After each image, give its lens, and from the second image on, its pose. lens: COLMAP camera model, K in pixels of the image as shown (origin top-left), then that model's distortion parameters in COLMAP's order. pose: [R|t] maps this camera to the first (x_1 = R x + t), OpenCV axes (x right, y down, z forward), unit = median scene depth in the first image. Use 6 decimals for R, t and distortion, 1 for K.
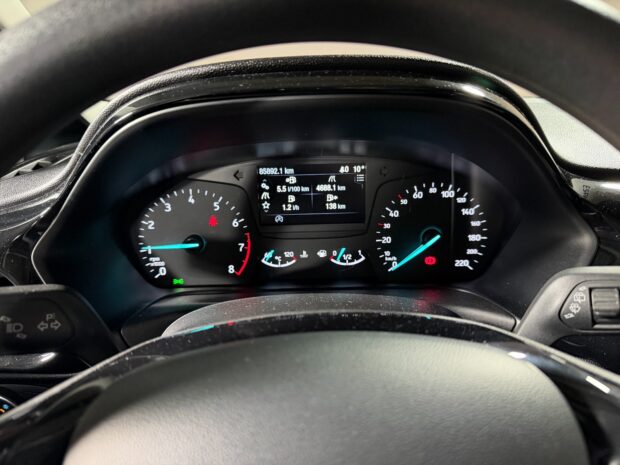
lens RADIAL K [[434.7, 0, 310.2], [0, 434.7, 233.9], [0, 0, 1]] dist [0.092567, -0.131869]
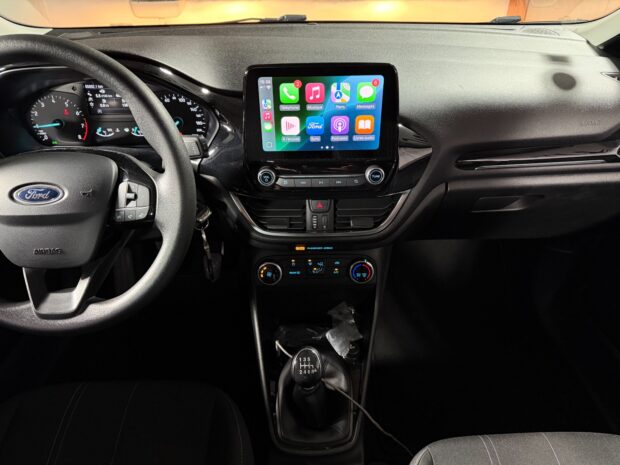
lens RADIAL K [[433.0, 0, 310.0], [0, 433.0, 232.5], [0, 0, 1]] dist [0.044673, -0.052871]
pose [[0.999862, 0.012479, 0.010996, 0.884226], [-0.014943, 0.964308, 0.264360, -0.043554], [-0.007305, -0.264488, 0.964361, -1.091430]]
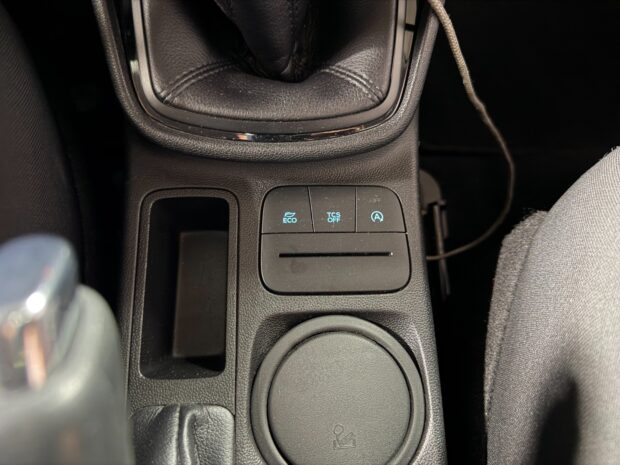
lens RADIAL K [[433.0, 0, 310.0], [0, 433.0, 232.5], [0, 0, 1]] dist [0.044673, -0.052871]
pose [[0.996094, 0.002273, 0.088274, 0.935696], [-0.071304, 0.610390, 0.788885, 0.959113], [-0.052088, -0.792098, 0.608168, 0.012327]]
